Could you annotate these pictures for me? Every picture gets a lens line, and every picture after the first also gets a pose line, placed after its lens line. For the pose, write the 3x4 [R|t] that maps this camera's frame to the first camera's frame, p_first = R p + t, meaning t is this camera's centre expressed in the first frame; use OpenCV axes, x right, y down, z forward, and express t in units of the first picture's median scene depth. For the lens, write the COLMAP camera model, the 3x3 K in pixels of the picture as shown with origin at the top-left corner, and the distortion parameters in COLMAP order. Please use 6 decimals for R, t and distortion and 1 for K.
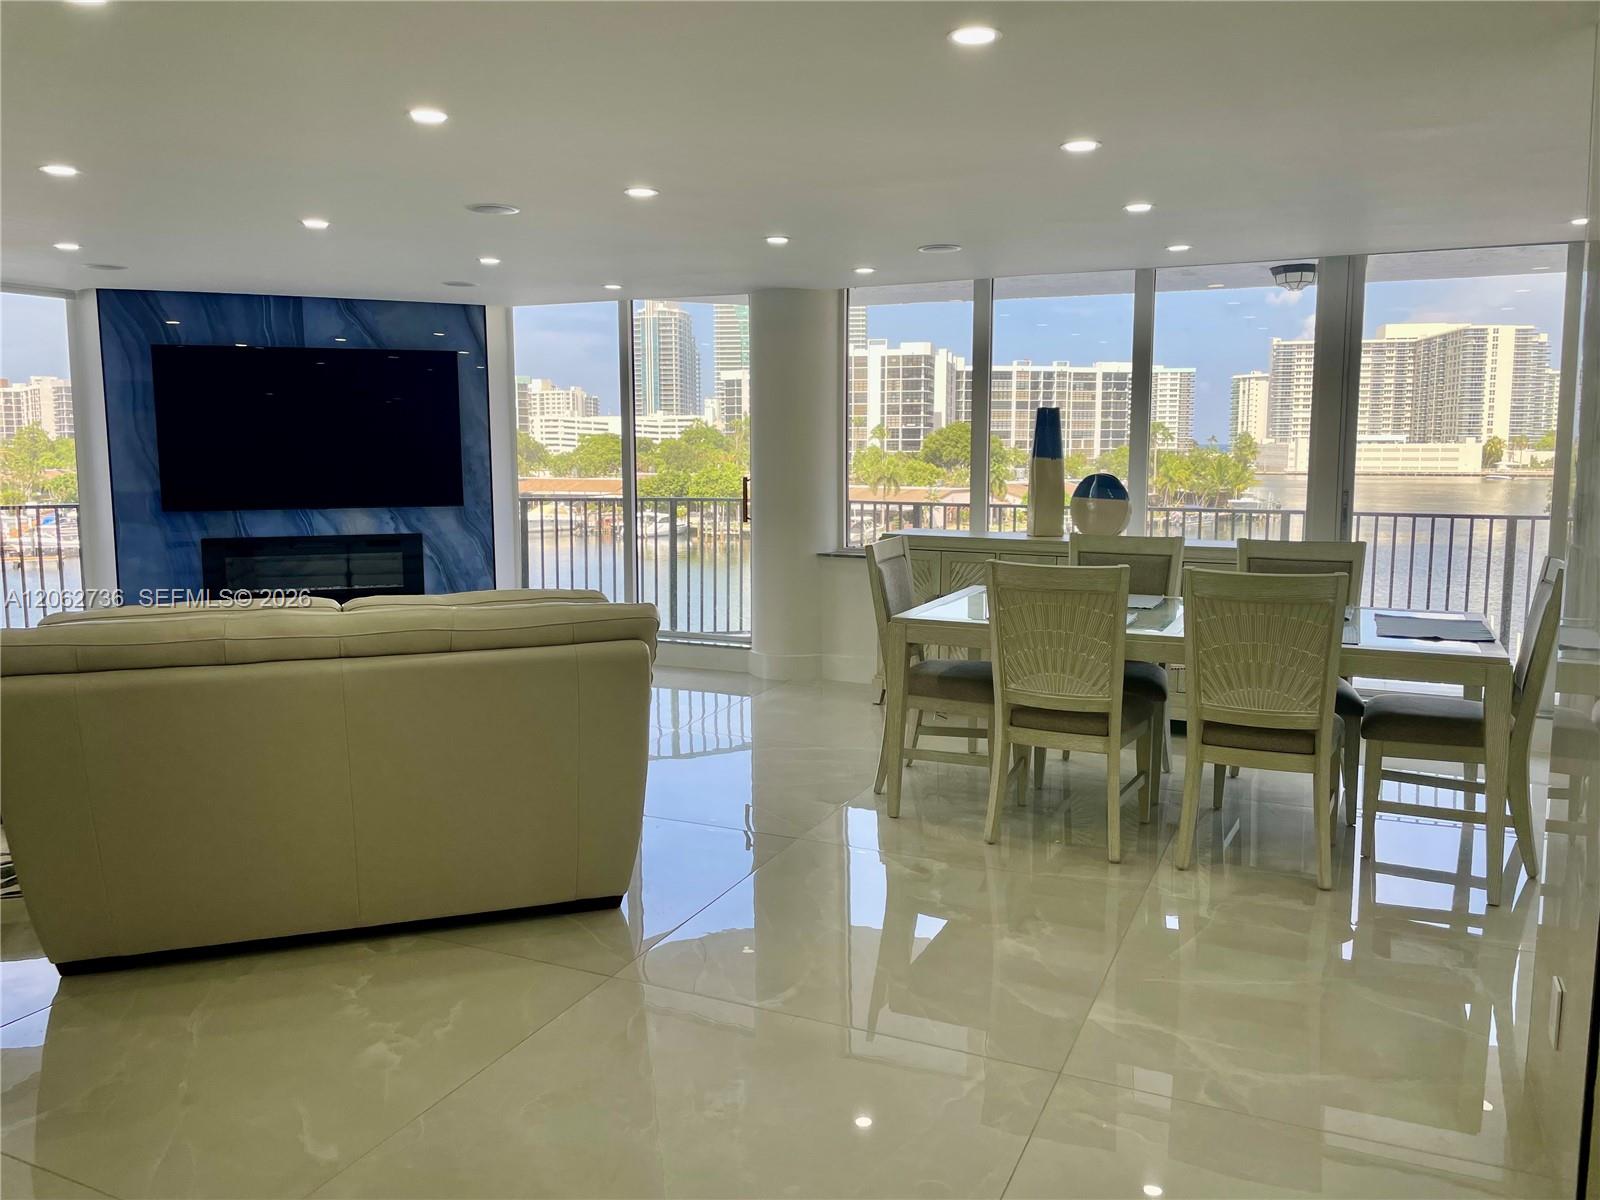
lens RADIAL K [[1207.5, 0, 793.7], [0, 1207.5, 579.7], [0, 0, 1]] dist [0.092827, -0.127571]
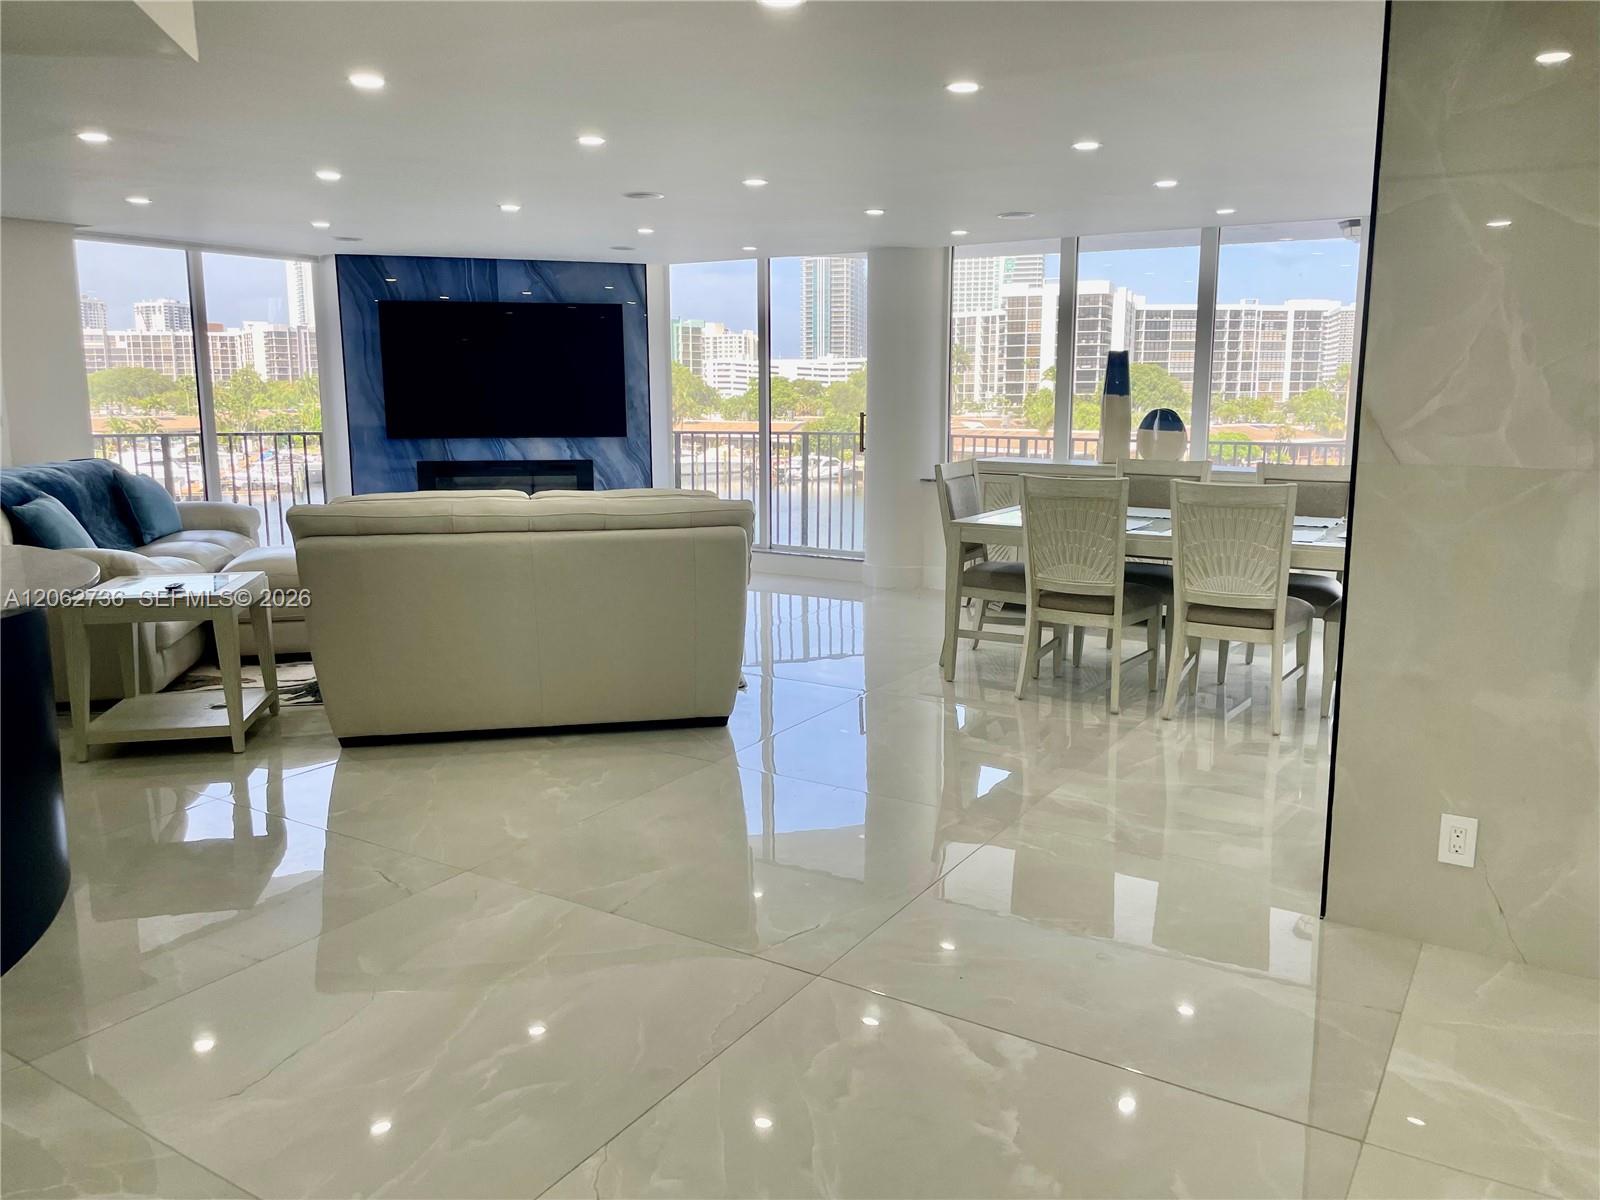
lens RADIAL K [[1207.5, 0, 810.6], [0, 1207.5, 581.9], [0, 0, 1]] dist [0.092827, -0.127571]
pose [[0.992175, 0.021373, -0.123012, 0.065367], [-0.015483, 0.998696, 0.048638, 0.024529], [0.123891, -0.046353, 0.991213, -0.183914]]
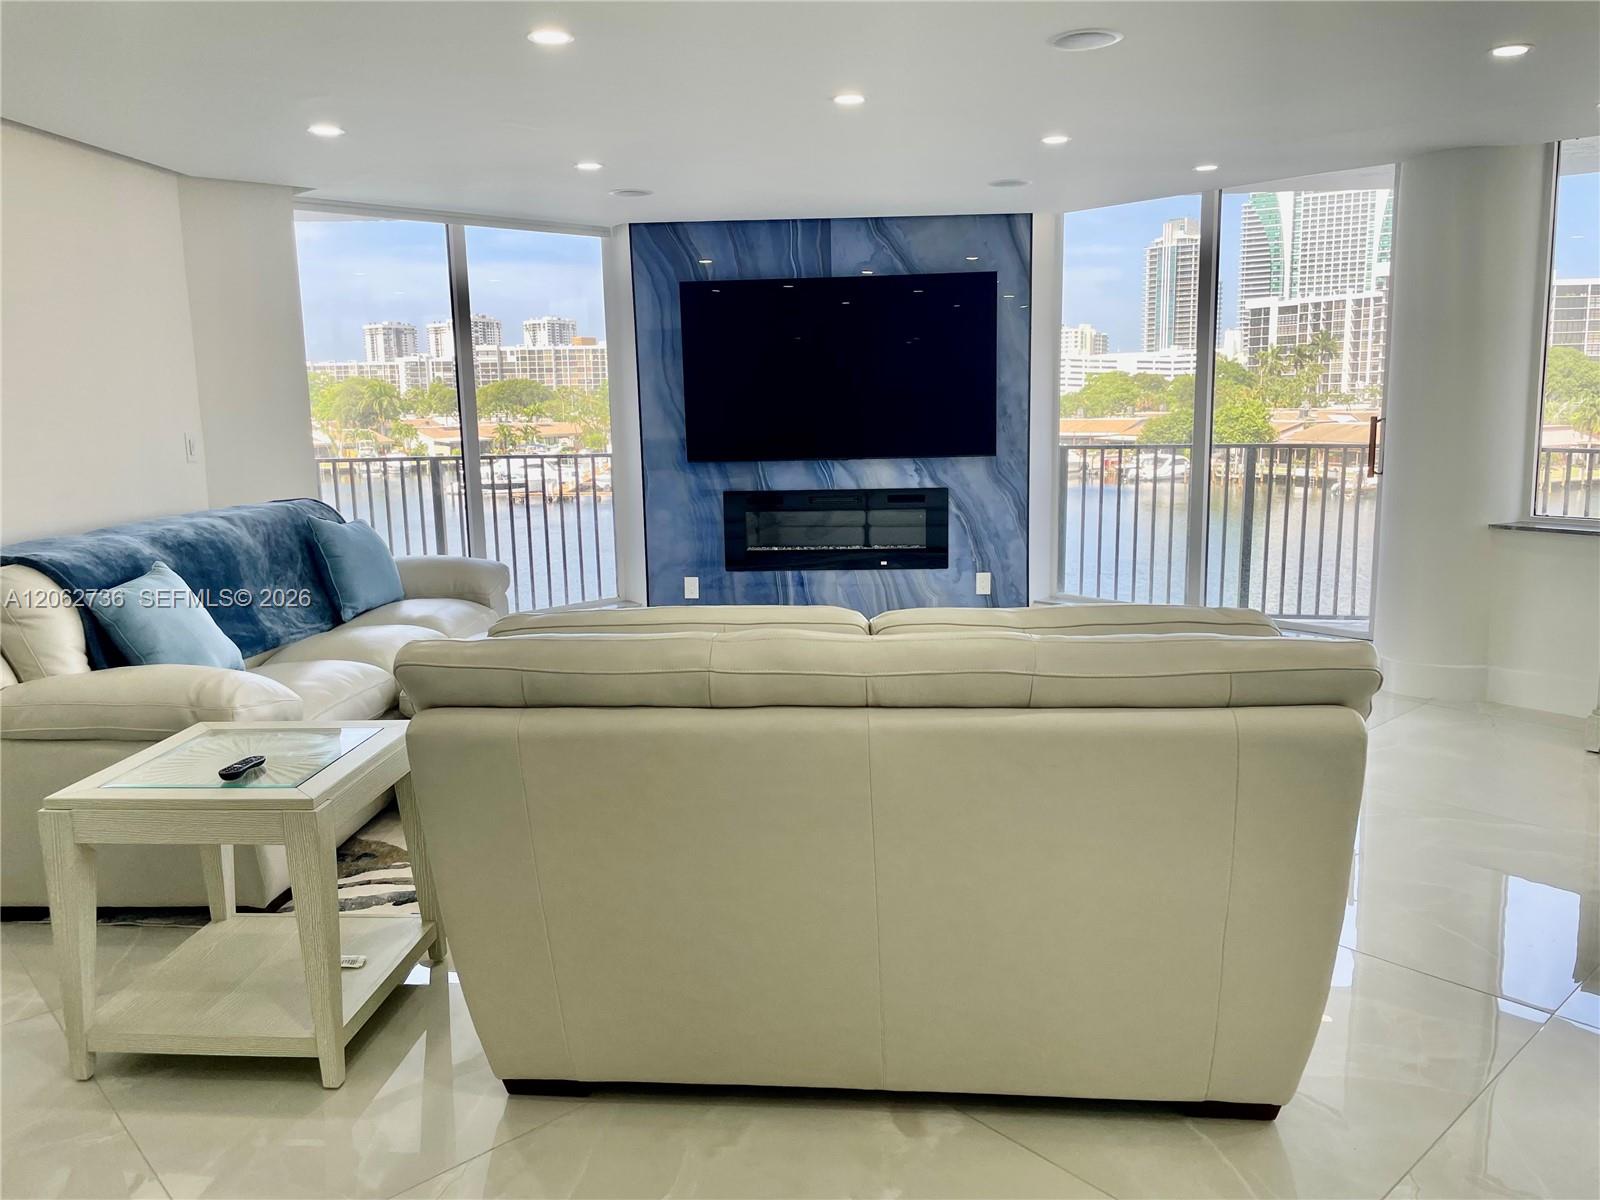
lens RADIAL K [[1207.5, 0, 801.6], [0, 1207.5, 584.3], [0, 0, 1]] dist [0.092827, -0.127571]
pose [[0.920727, 0.045891, -0.387499, -0.078473], [-0.025738, 0.998040, 0.057042, -0.019221], [0.389357, -0.042547, 0.920104, 0.198503]]
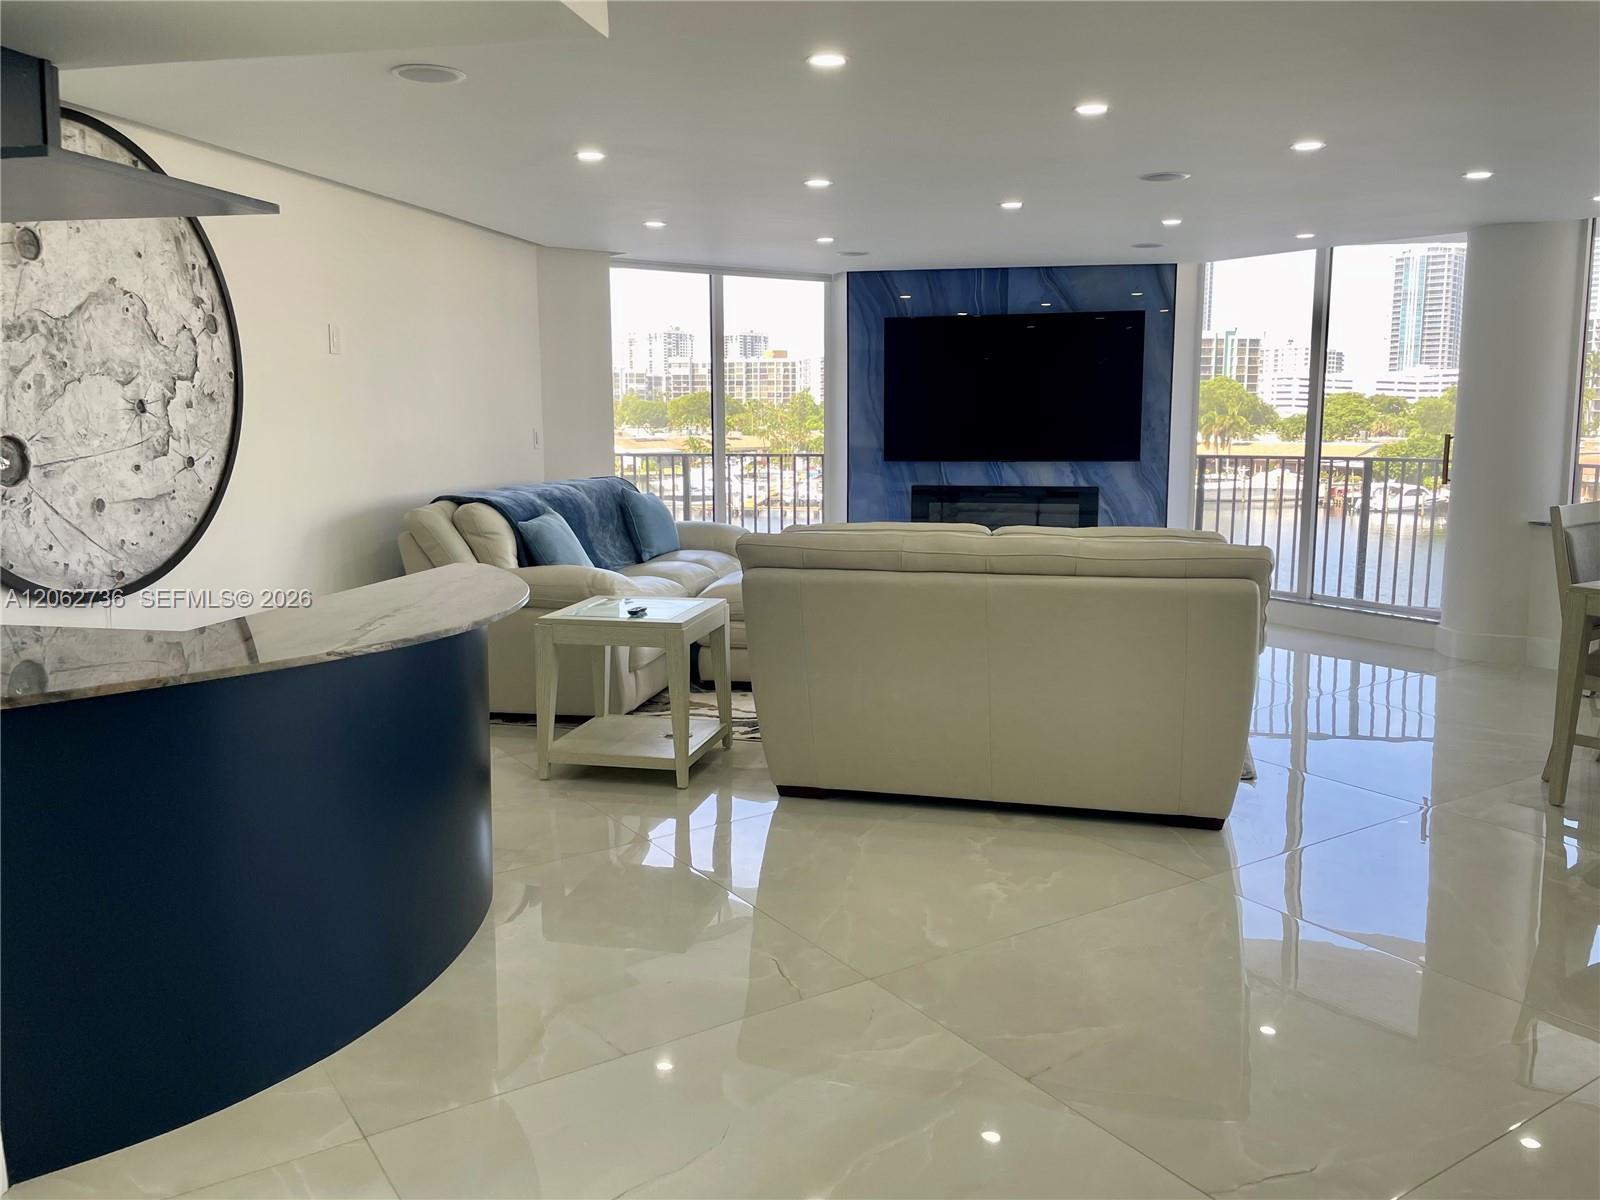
lens RADIAL K [[1263.4, 0, 797.6], [0, 1263.4, 582.4], [0, 0, 1]] dist [0.071665, -0.080203]
pose [[0.849199, 0.072636, -0.523053, 0.064658], [-0.058535, 0.997339, 0.043466, 0.014679], [0.524818, -0.006295, 0.851191, -0.085614]]
